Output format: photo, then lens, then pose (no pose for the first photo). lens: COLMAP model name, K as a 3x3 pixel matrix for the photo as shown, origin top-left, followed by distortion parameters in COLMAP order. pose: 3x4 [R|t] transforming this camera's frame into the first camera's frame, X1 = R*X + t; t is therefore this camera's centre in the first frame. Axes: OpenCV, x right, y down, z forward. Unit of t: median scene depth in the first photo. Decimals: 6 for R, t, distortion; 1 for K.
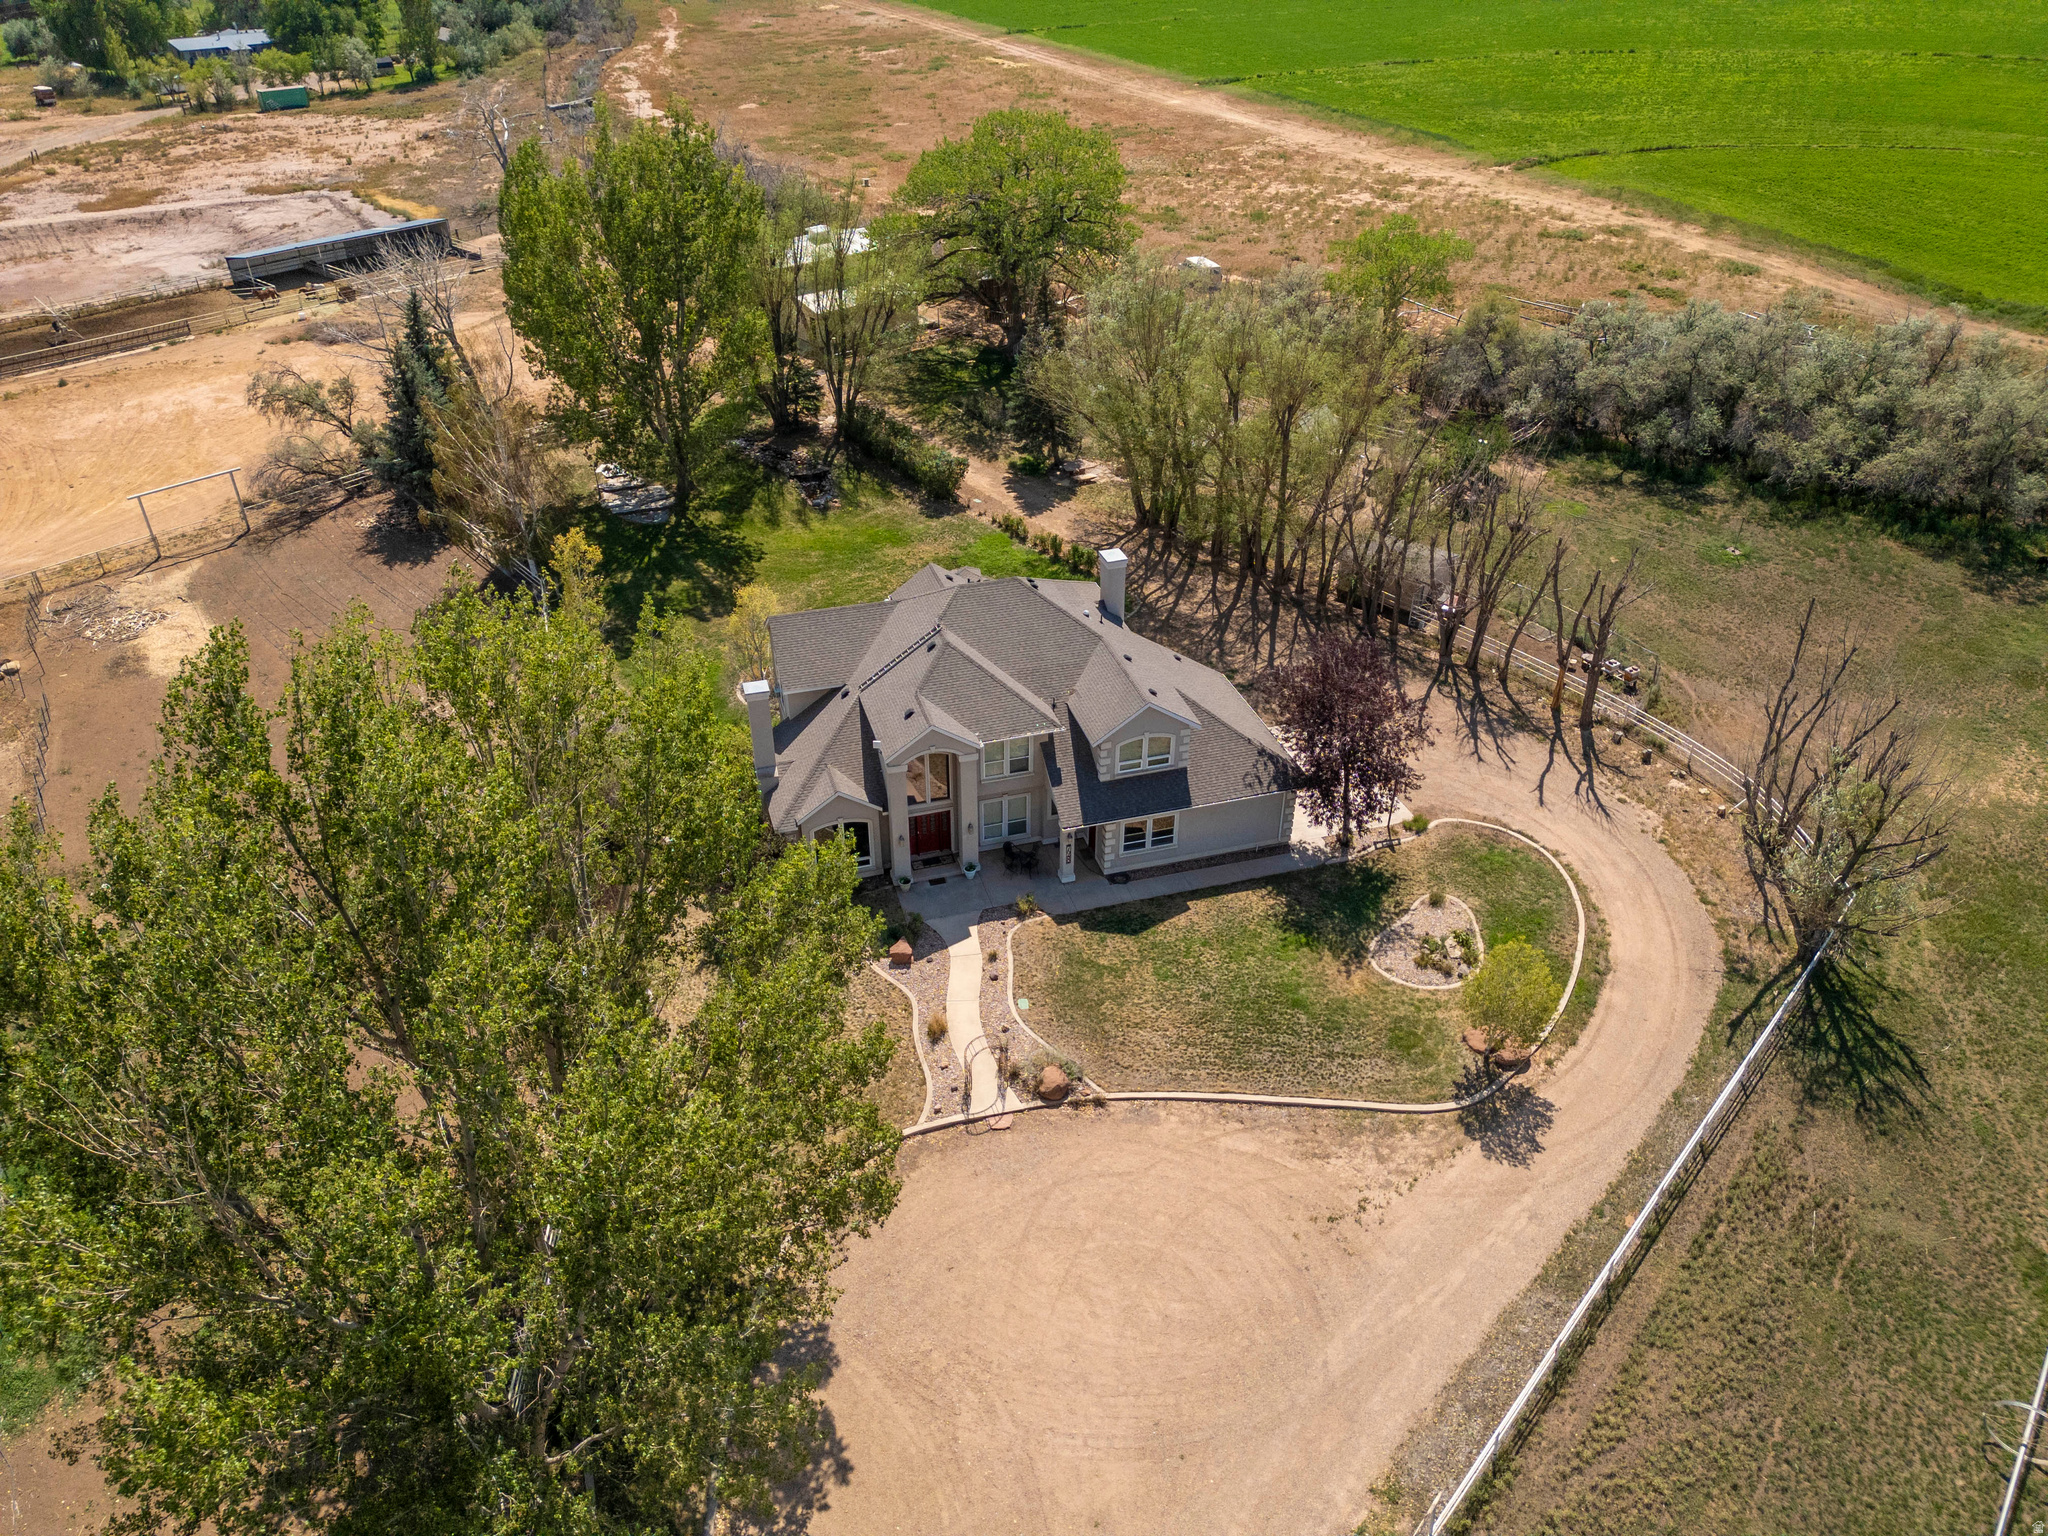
lens RADIAL K [[1442.5, 0, 1008.6], [0, 1442.5, 758.3], [0, 0, 1]] dist [0.054113, -0.049703]
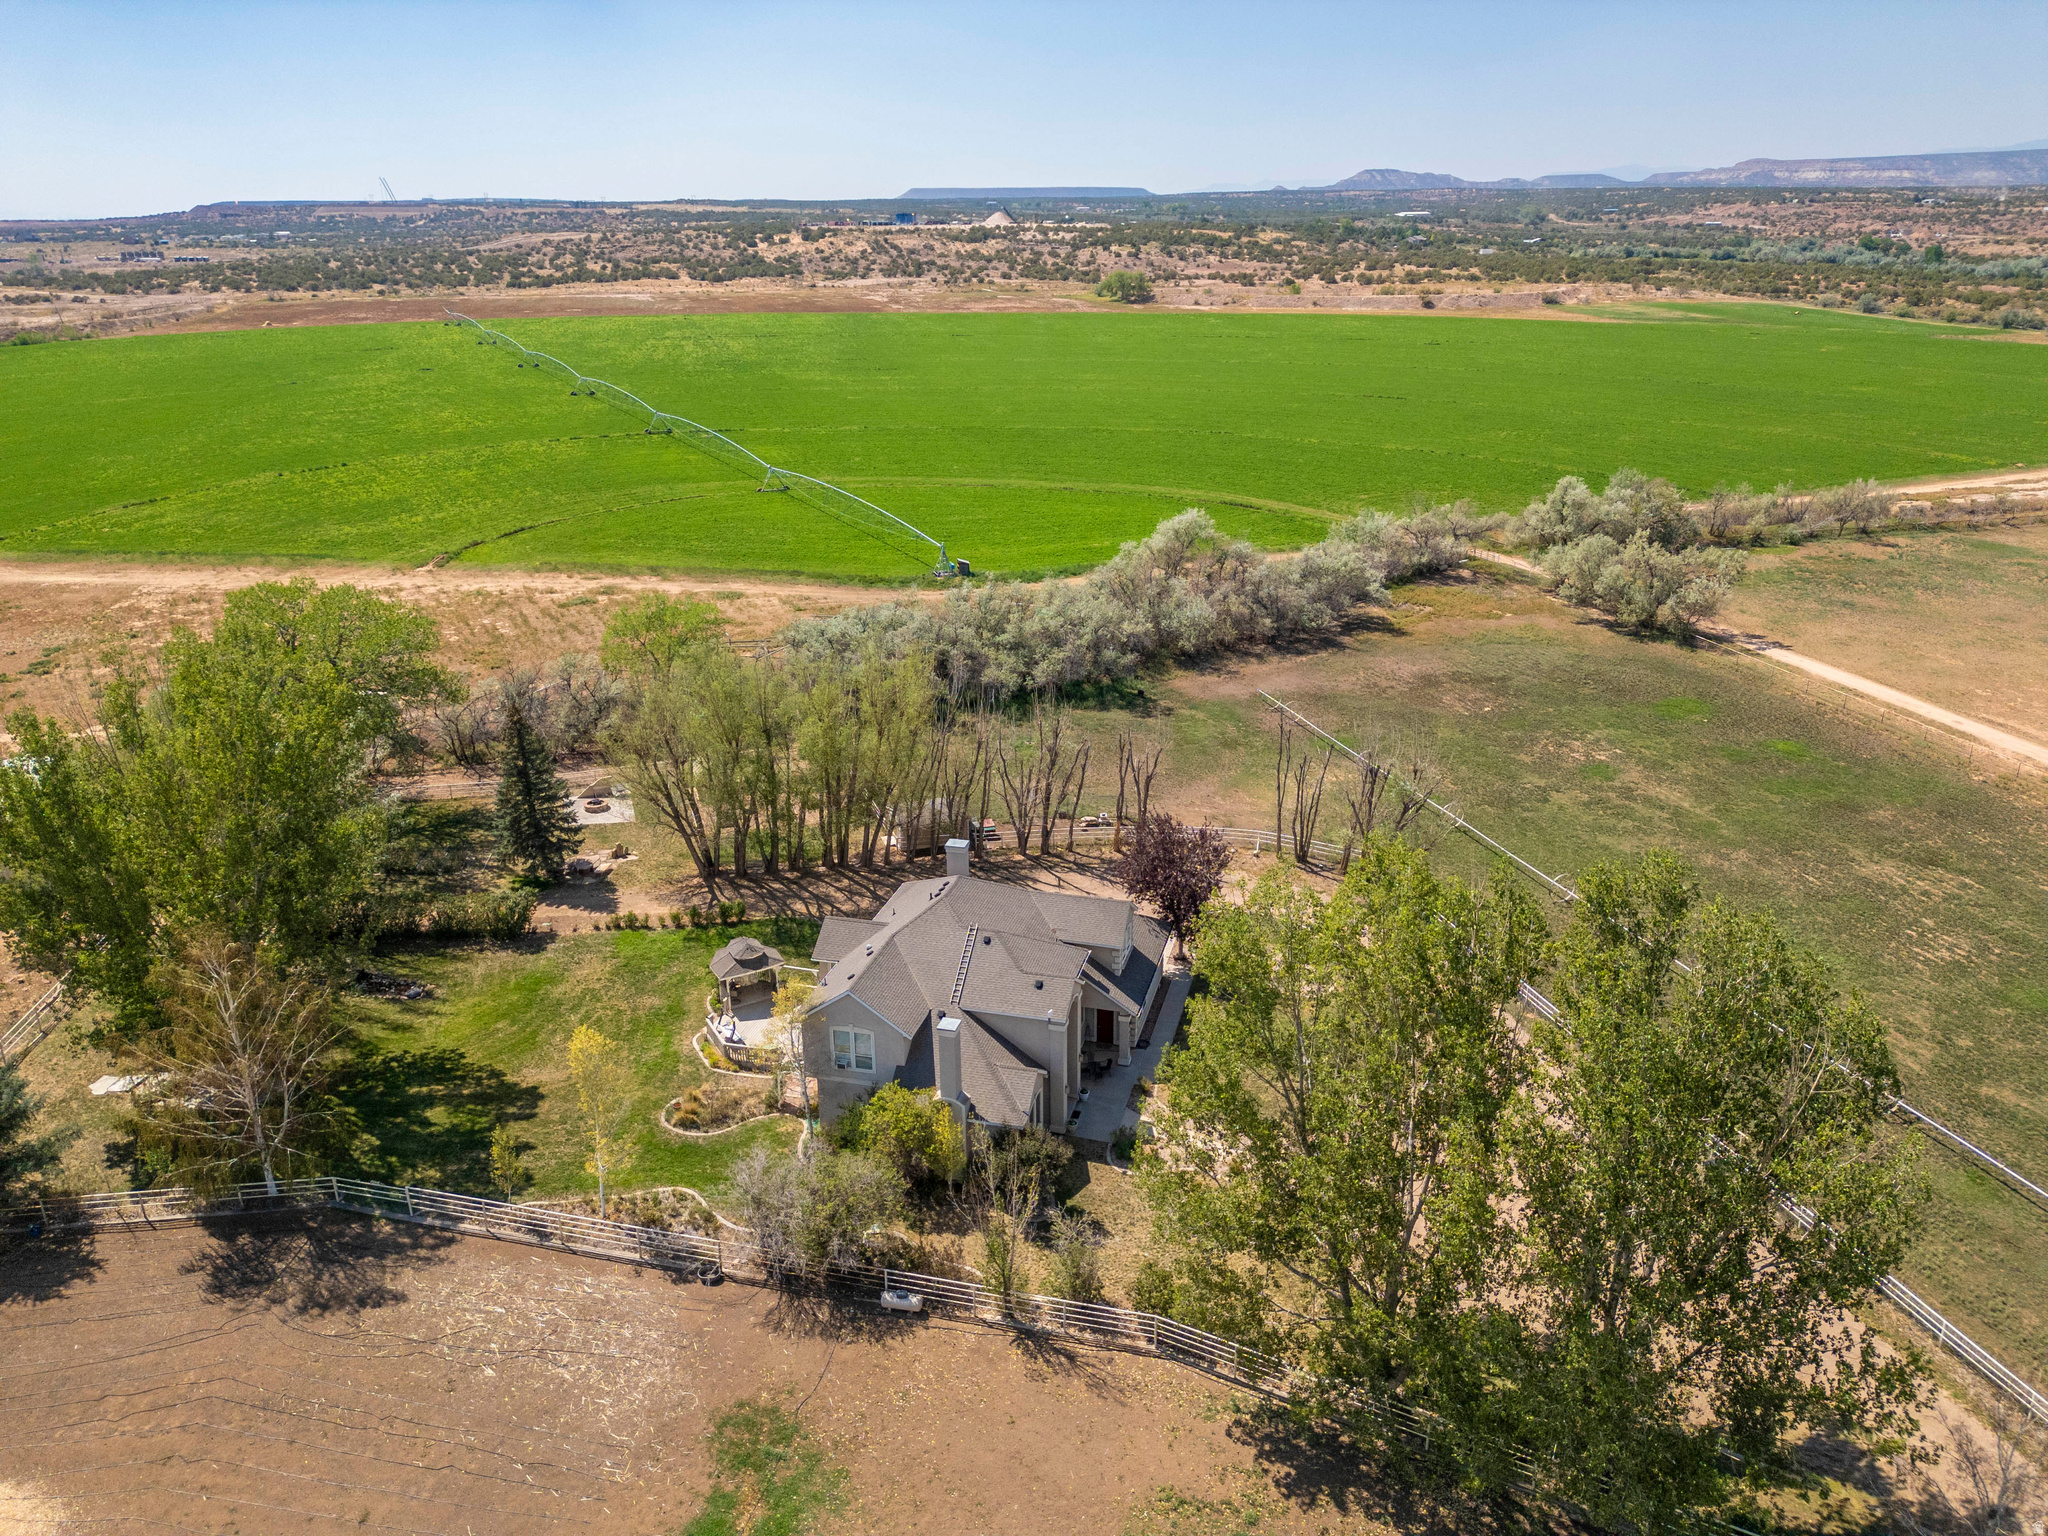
lens RADIAL K [[1442.5, 0, 1026.4], [0, 1442.5, 770.4], [0, 0, 1]] dist [0.054113, -0.049703]
pose [[0.526878, -0.299377, 0.795471, -0.628214], [0.471963, 0.881411, 0.019117, -0.139439], [-0.706860, 0.365361, 0.605691, 0.129236]]
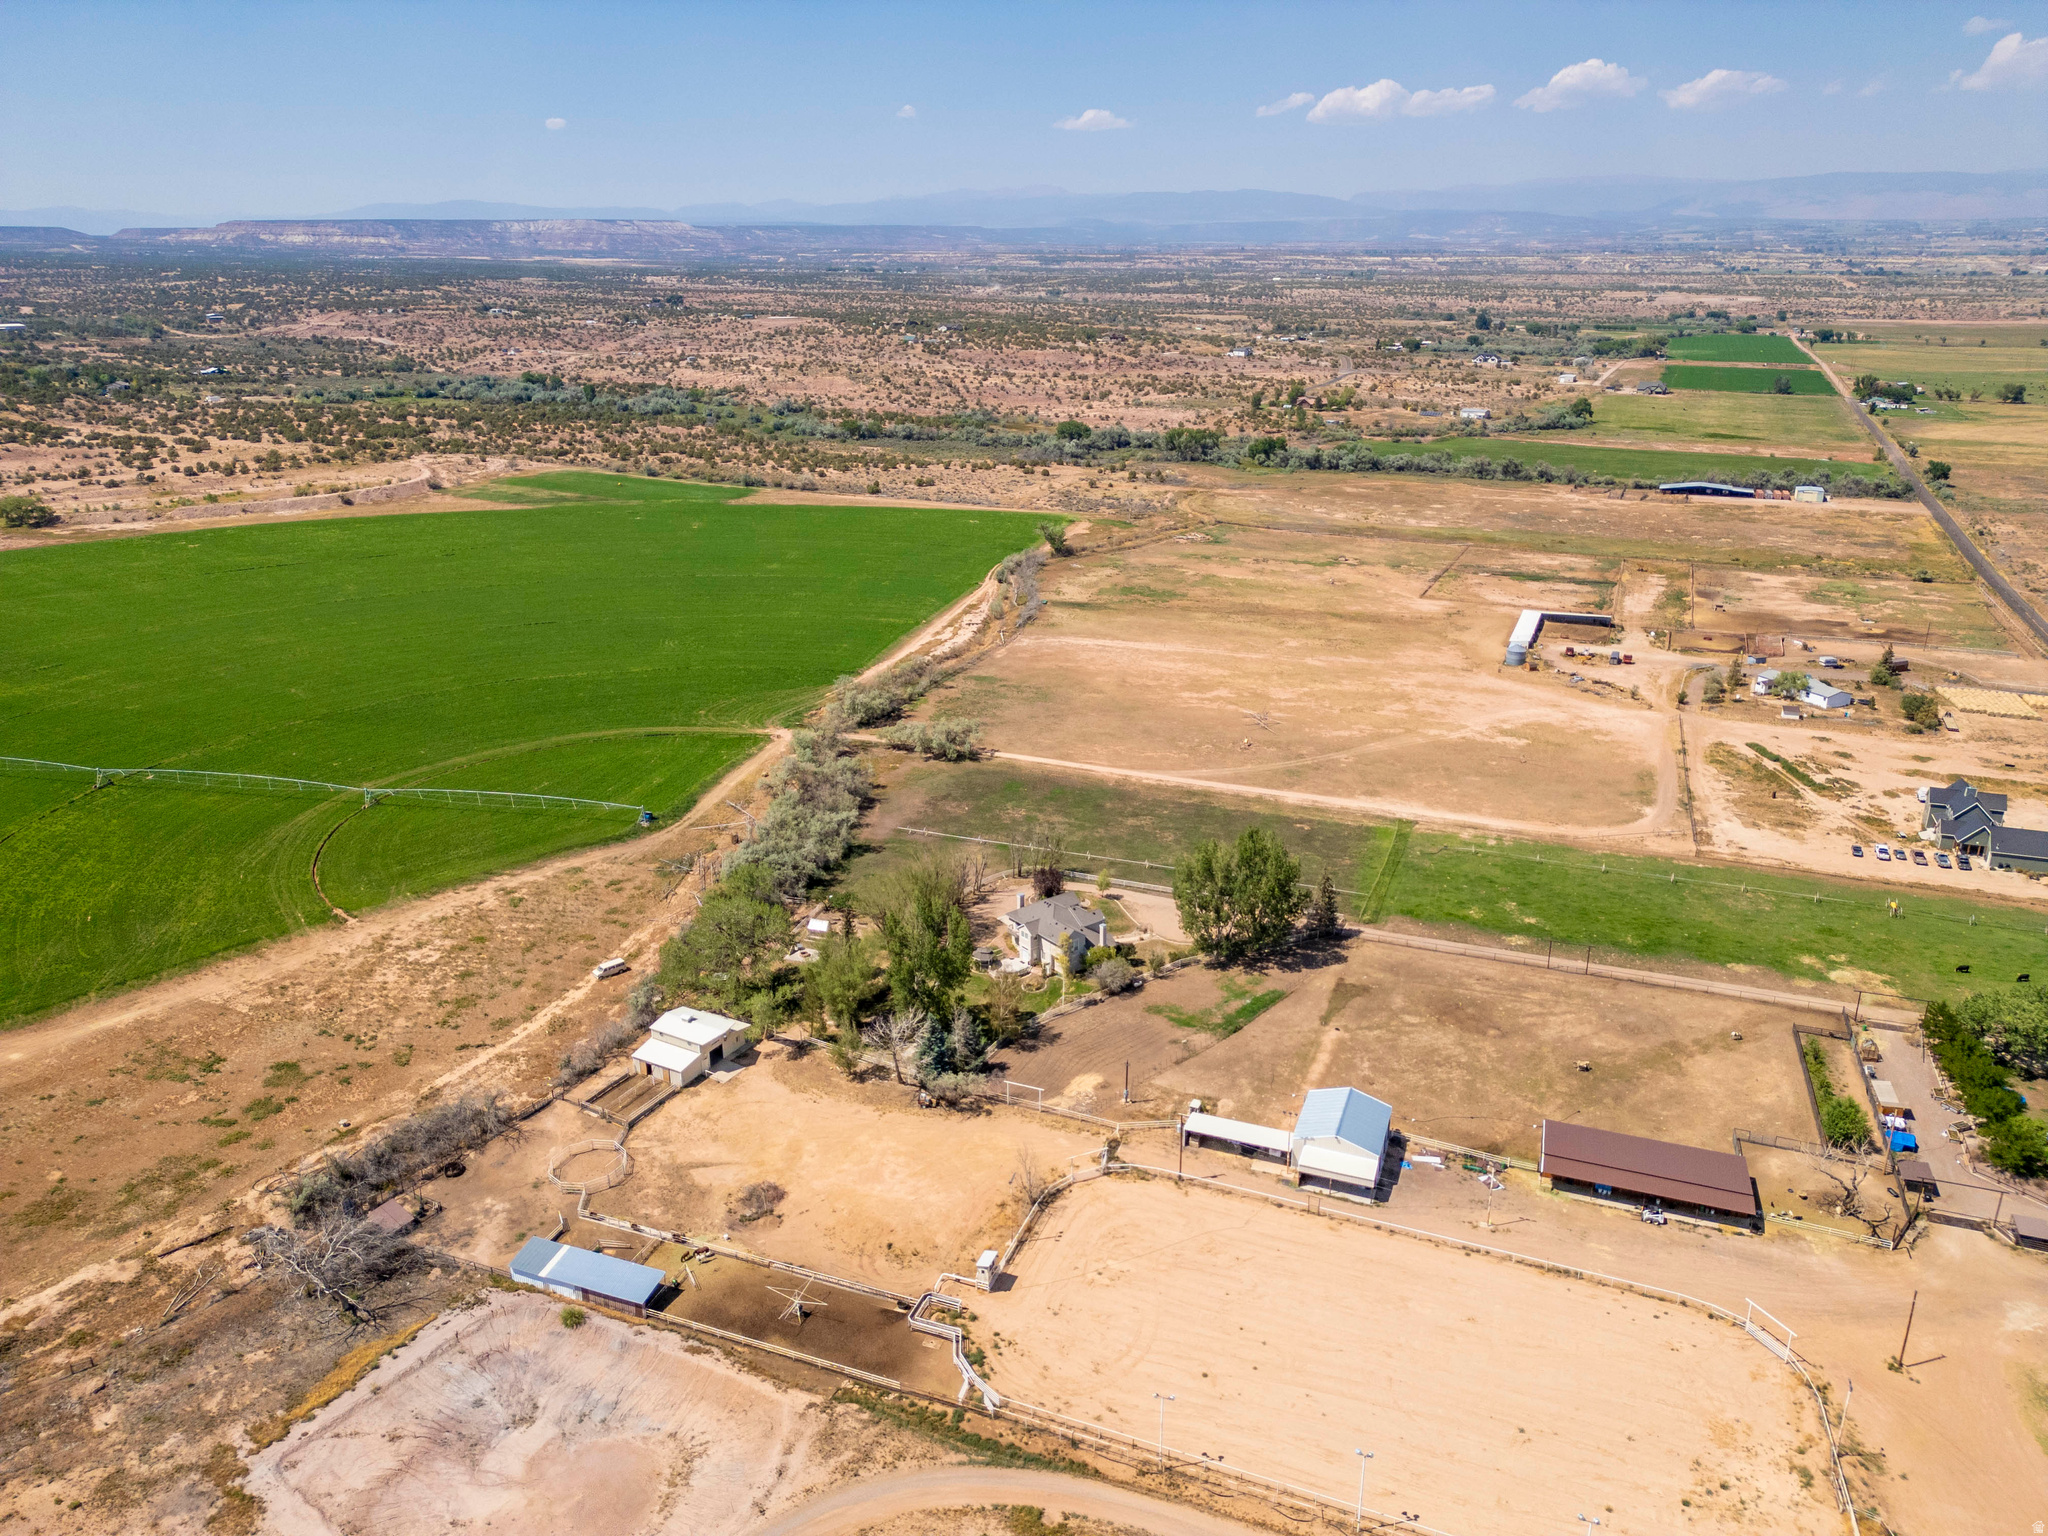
lens RADIAL K [[1442.5, 0, 1007.8], [0, 1442.5, 762.6], [0, 0, 1]] dist [0.054113, -0.049703]
pose [[-0.348824, -0.304981, 0.886176, -2.442480], [0.525264, 0.719477, 0.454369, -1.636406], [-0.776157, 0.623971, -0.090775, 0.843338]]
